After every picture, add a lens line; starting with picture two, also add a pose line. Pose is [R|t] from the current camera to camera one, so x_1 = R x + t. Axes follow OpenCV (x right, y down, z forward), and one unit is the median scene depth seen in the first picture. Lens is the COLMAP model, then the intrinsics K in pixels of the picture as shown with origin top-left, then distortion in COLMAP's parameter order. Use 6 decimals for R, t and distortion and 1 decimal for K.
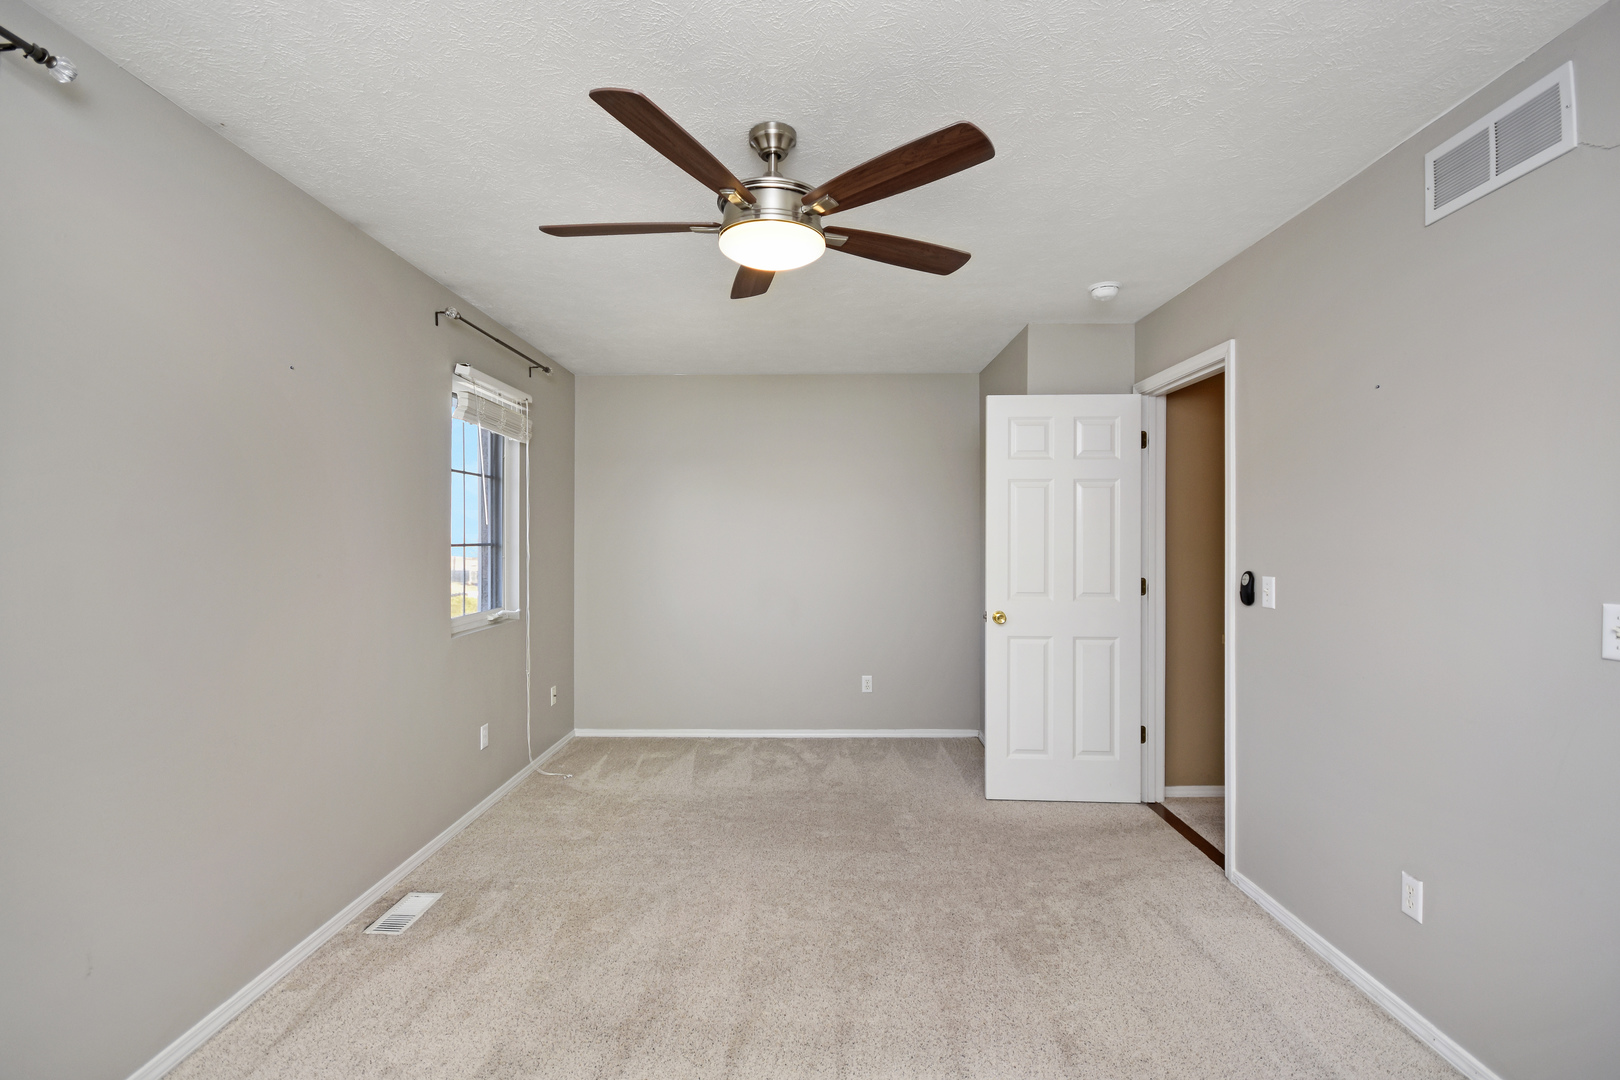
lens RADIAL K [[714.3, 0, 810.0], [0, 714.3, 540.0], [0, 0, 1]] dist [0.000567, 0.000505]
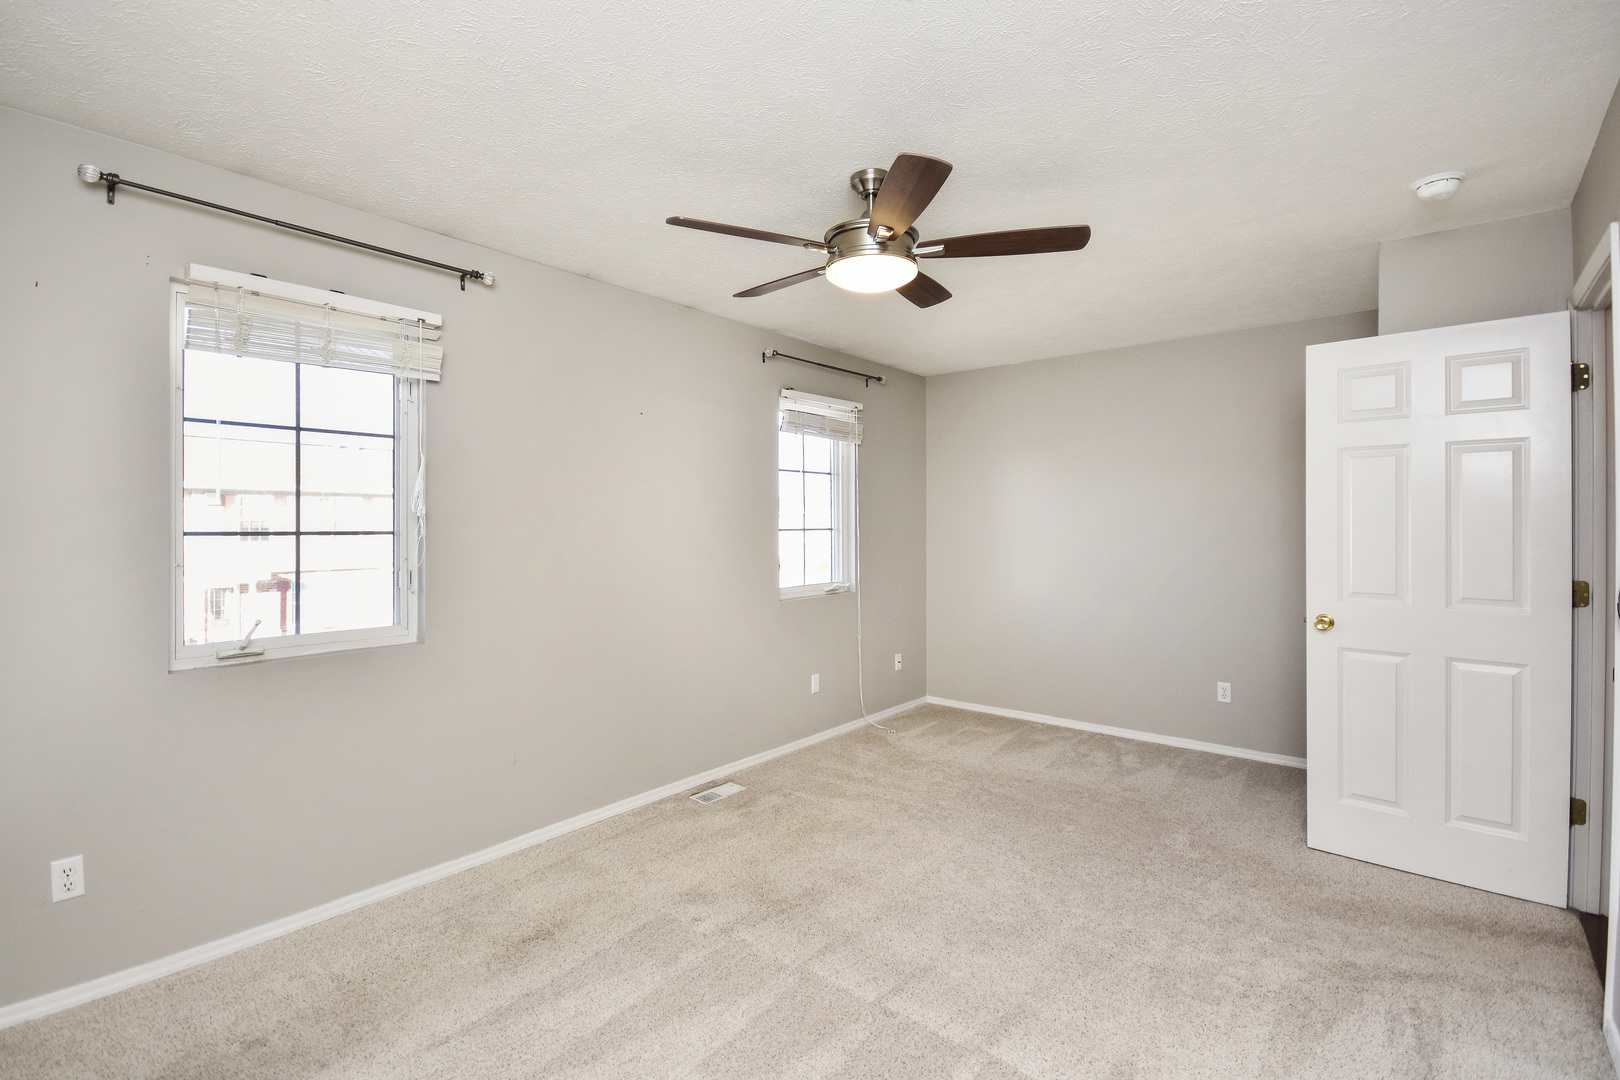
lens RADIAL K [[733.0, 0, 812.0], [0, 733.0, 529.6], [0, 0, 1]] dist [0.001898, -0.007529]
pose [[0.773117, 0.002775, -0.634258, 0.342667], [0.001957, 0.999975, 0.006762, -0.001711], [0.634261, -0.006469, 0.773092, 0.008676]]
